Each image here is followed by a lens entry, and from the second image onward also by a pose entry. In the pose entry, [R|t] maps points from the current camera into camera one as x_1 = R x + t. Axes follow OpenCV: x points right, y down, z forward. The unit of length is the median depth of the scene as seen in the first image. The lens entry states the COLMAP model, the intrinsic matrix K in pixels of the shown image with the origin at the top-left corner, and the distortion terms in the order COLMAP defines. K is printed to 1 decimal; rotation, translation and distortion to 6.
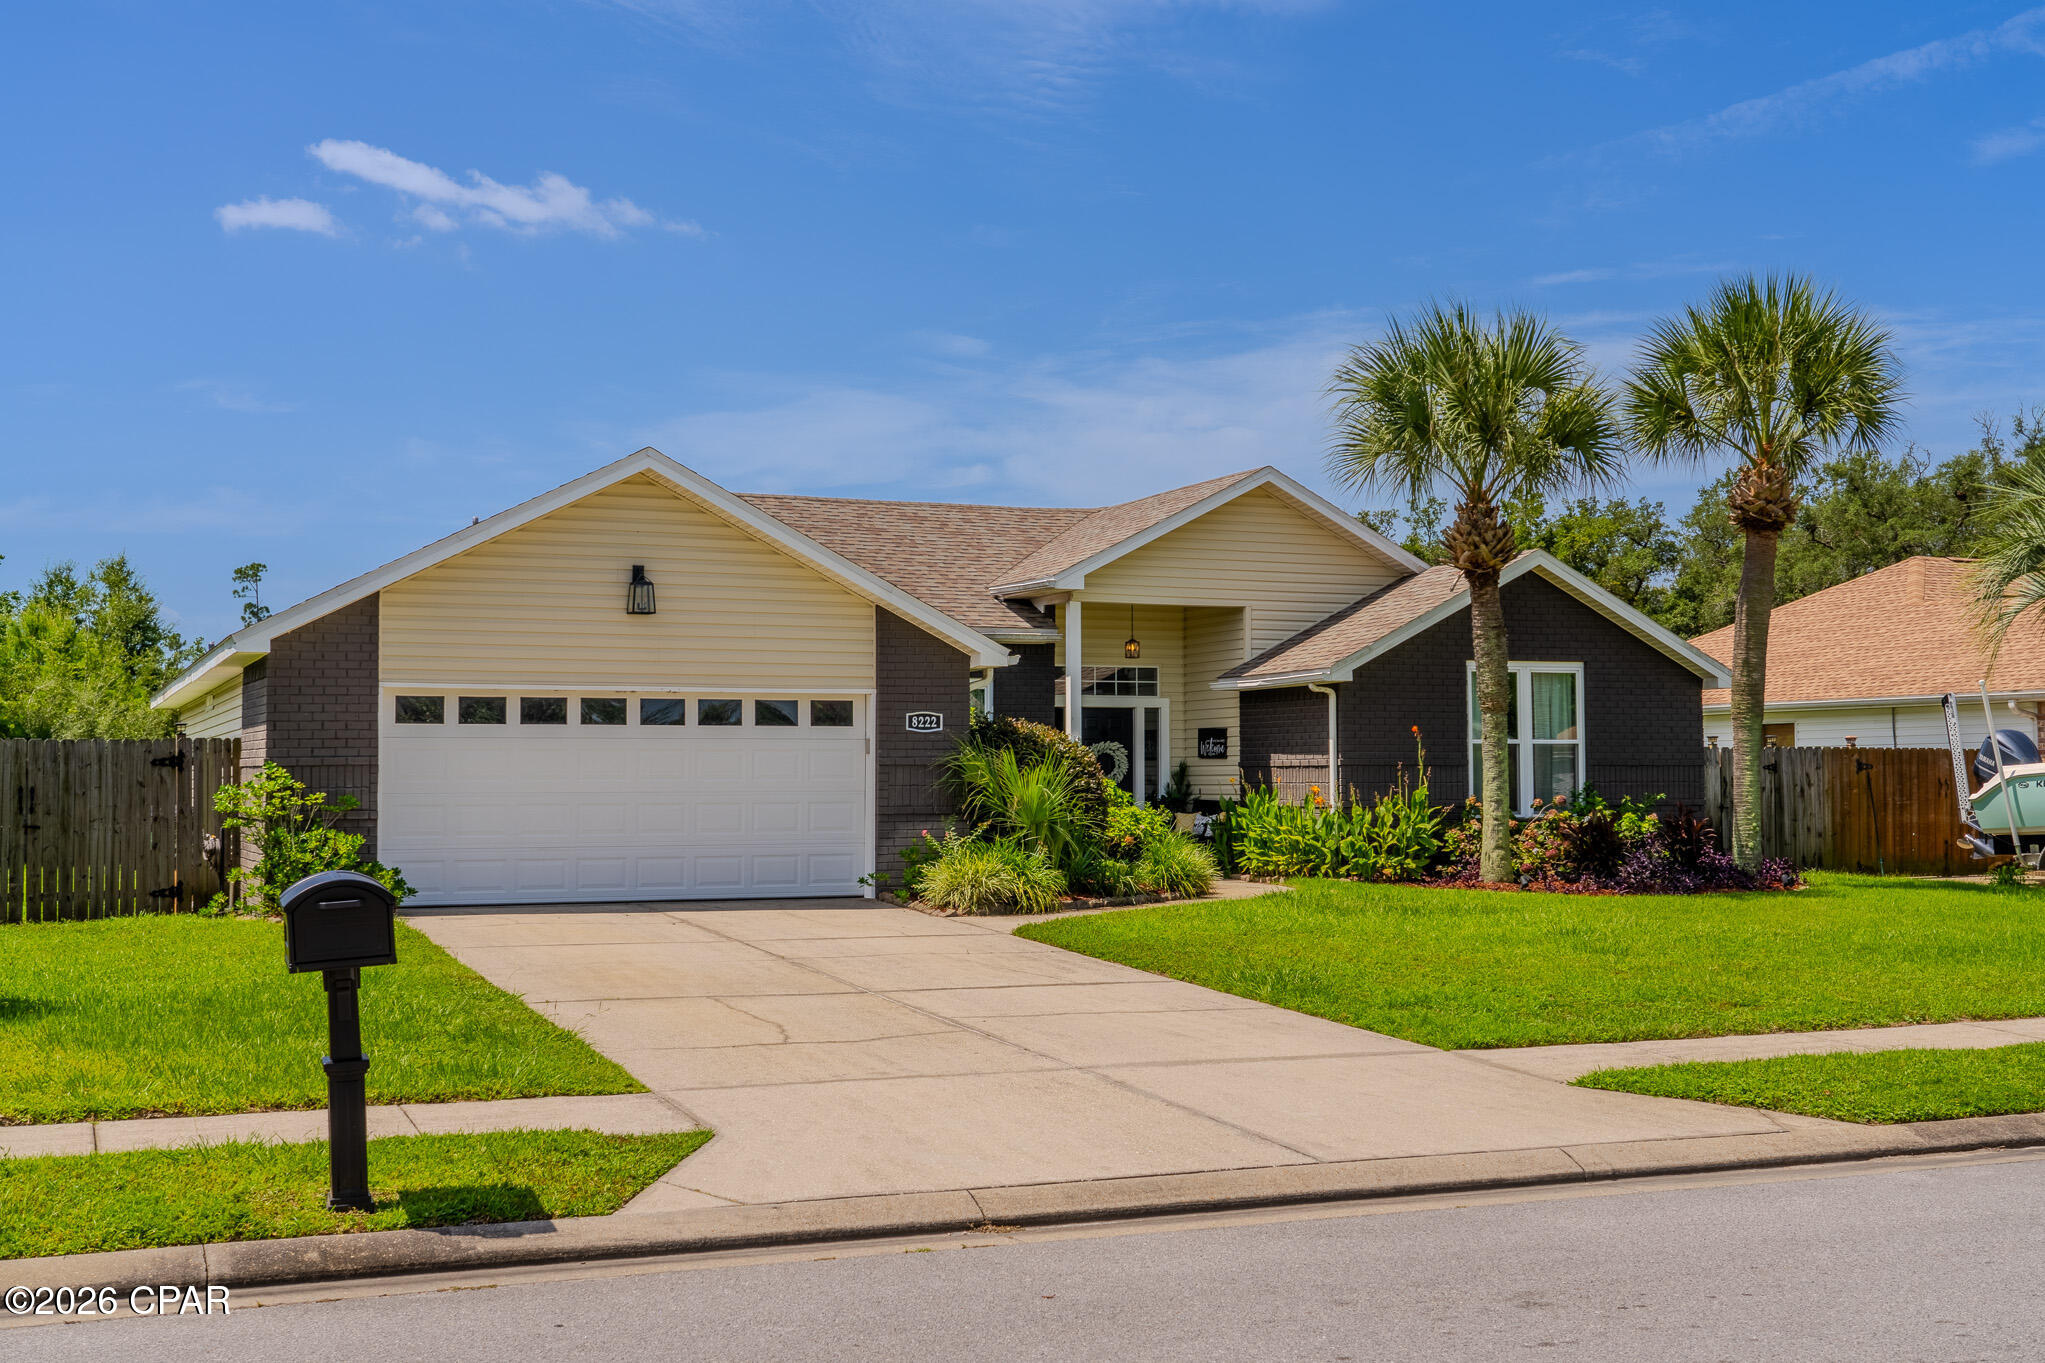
lens RADIAL K [[2291.7, 0, 1019.2], [0, 2291.7, 635.4], [0, 0, 1]] dist [0.004220, -0.001489]
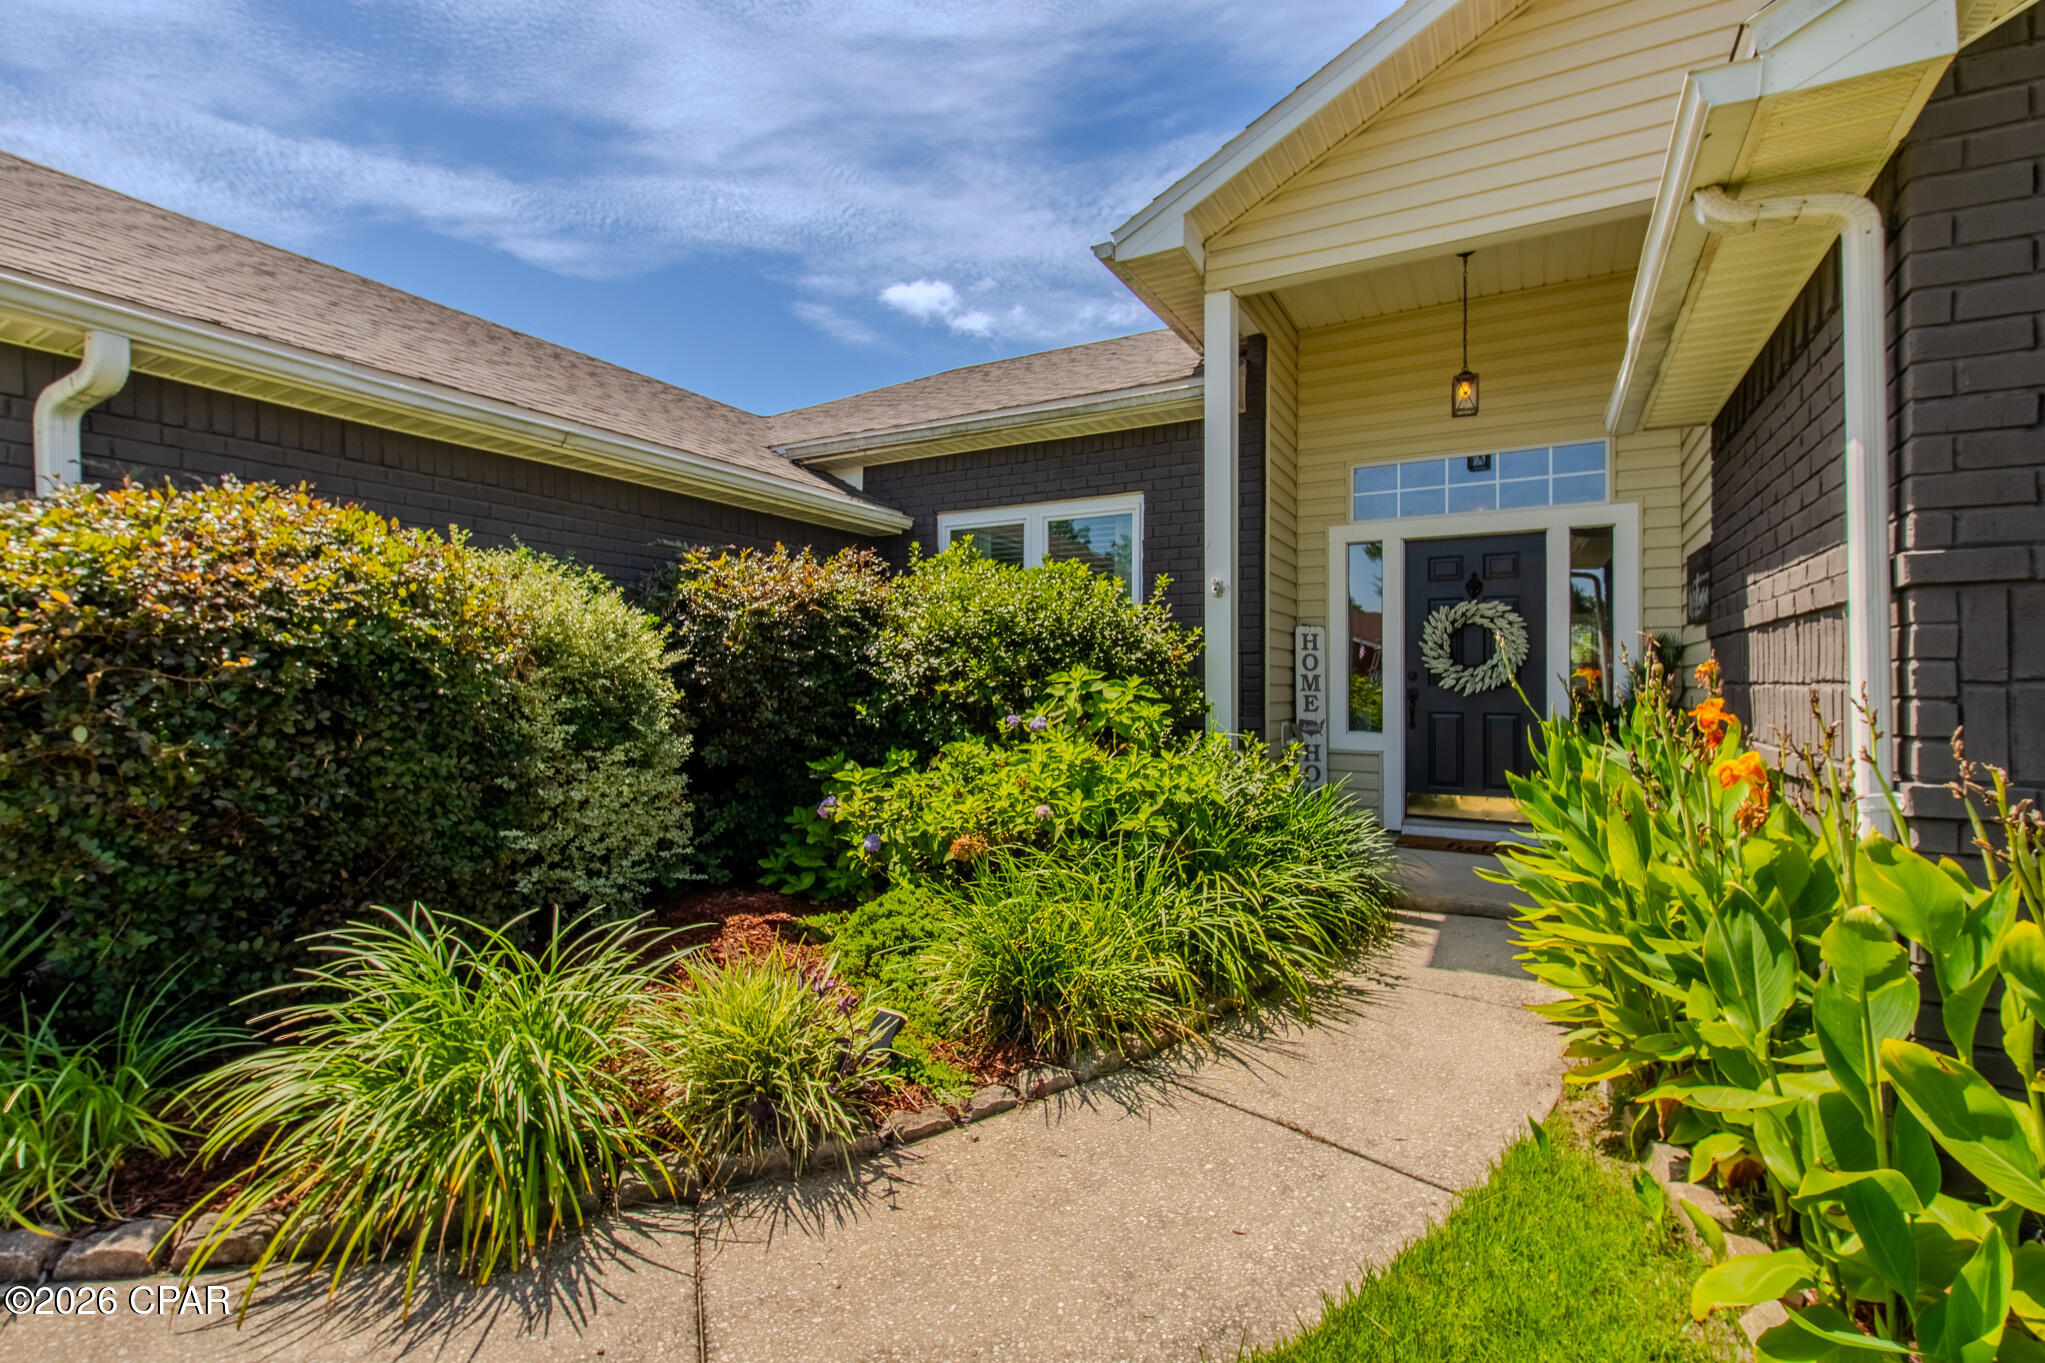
lens RADIAL K [[917.2, 0, 1030.5], [0, 917.2, 658.4], [0, 0, 1]] dist [0.032091, 0.000010]
pose [[0.623866, -0.015315, -0.781381, 0.156307], [0.045447, 0.998827, 0.016709, 0.058745], [0.780209, -0.045936, 0.623830, 0.909121]]
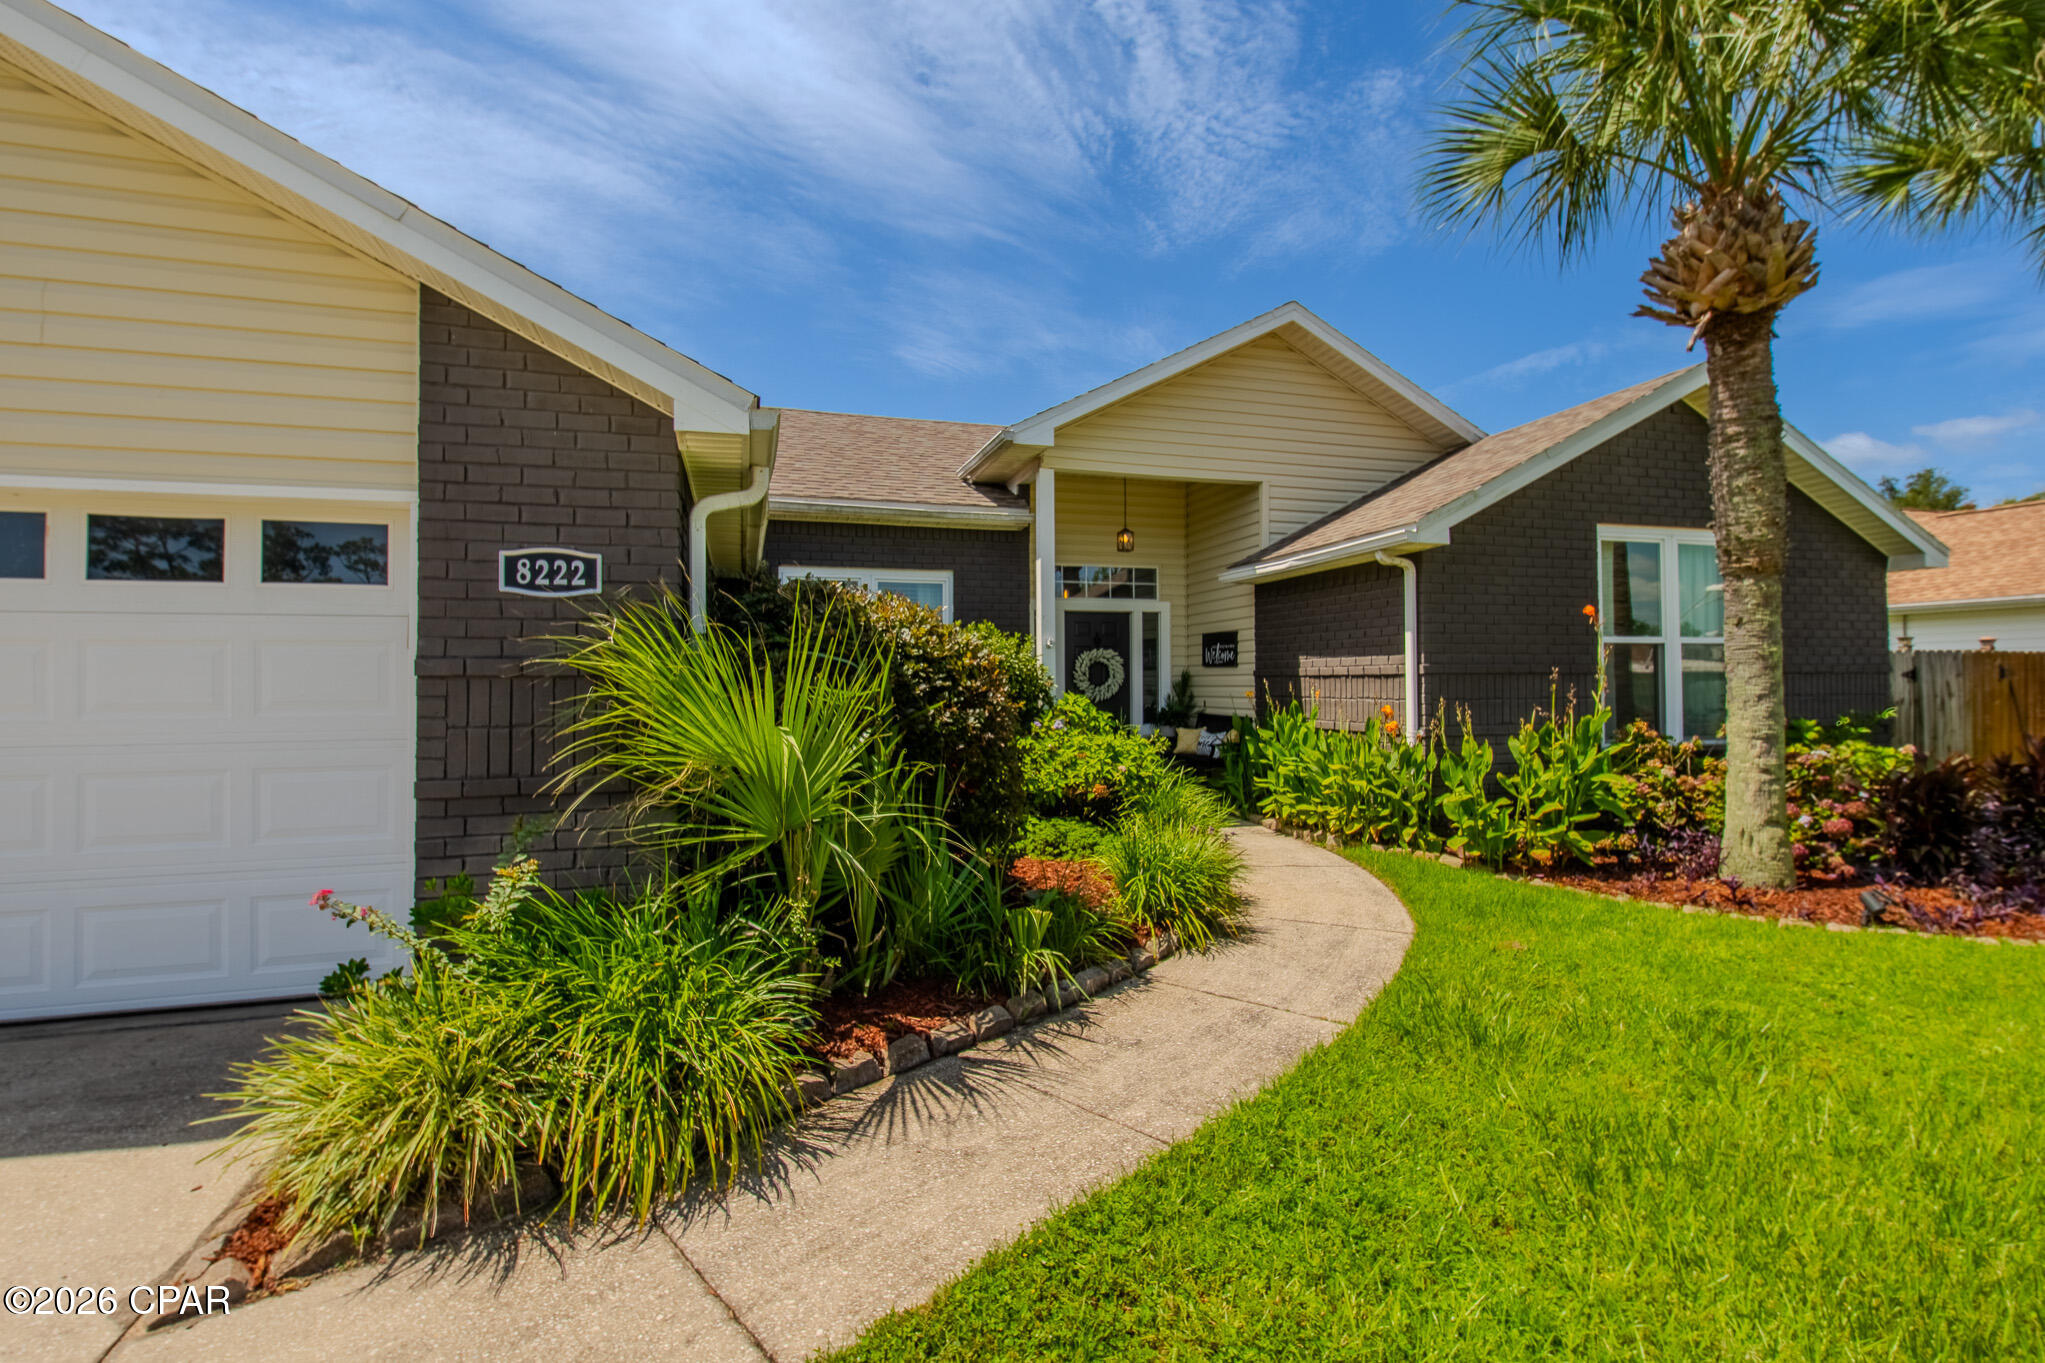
lens RADIAL K [[913.4, 0, 1019.2], [0, 913.4, 671.5], [0, 0, 1]] dist [0.014633, -0.007050]
pose [[0.993977, -0.004220, -0.109504, 0.052628], [0.009975, 0.998594, 0.052059, 0.041350], [0.109131, -0.052838, 0.992622, 0.729720]]
